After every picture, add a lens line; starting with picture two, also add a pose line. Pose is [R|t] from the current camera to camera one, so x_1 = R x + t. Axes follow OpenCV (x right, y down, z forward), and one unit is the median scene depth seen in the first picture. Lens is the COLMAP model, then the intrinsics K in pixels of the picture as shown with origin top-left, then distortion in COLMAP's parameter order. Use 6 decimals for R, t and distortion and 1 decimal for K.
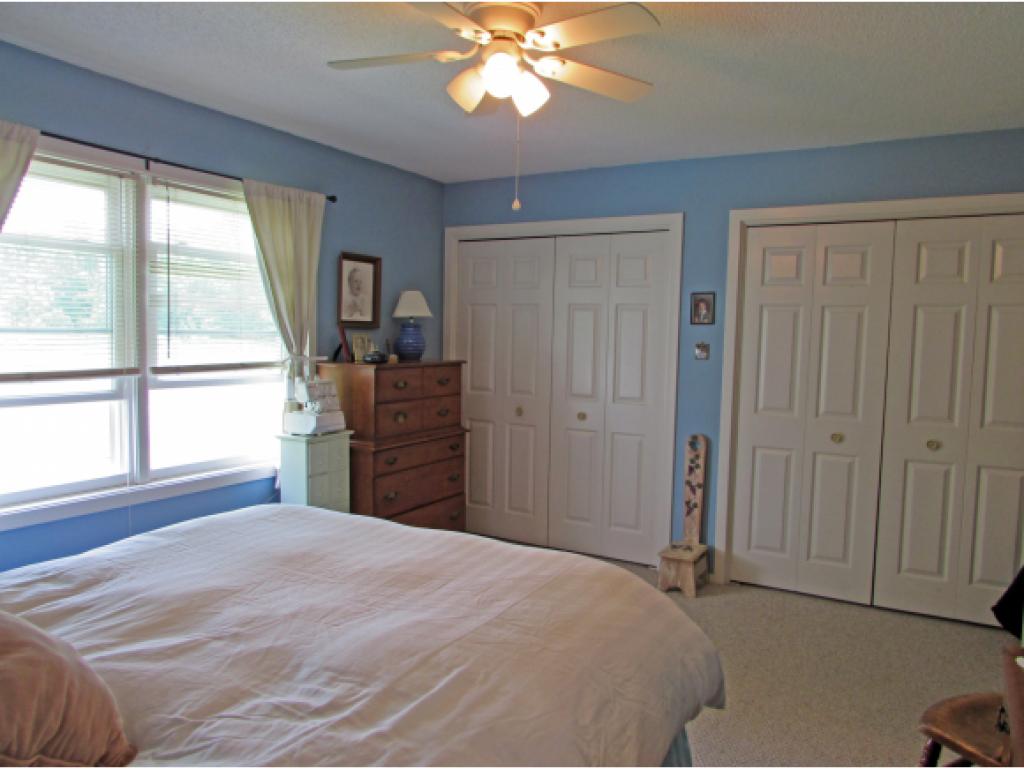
lens RADIAL K [[718.2, 0, 506.6], [0, 718.2, 388.4], [0, 0, 1]] dist [-0.041461, 0.018723]
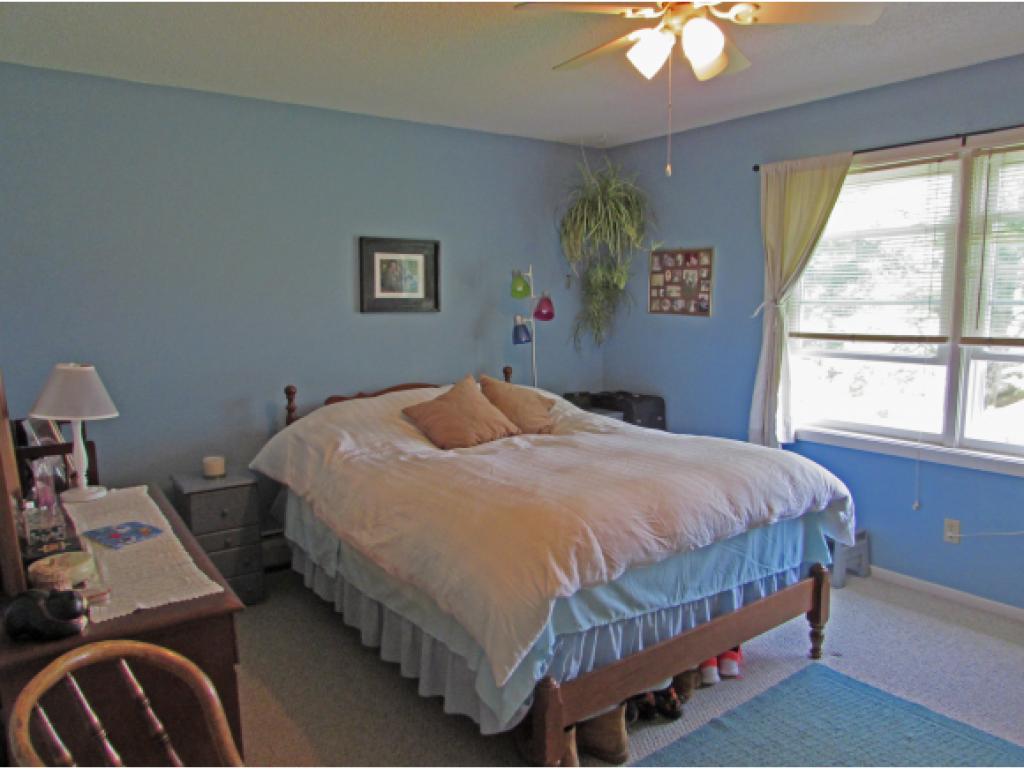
lens RADIAL K [[718.2, 0, 506.6], [0, 718.2, 388.4], [0, 0, 1]] dist [-0.041461, 0.018723]
pose [[-0.403430, 0.082497, -0.911284, 0.722578], [-0.083845, 0.988404, 0.126597, -0.031024], [0.911161, 0.127480, -0.391835, 0.824206]]
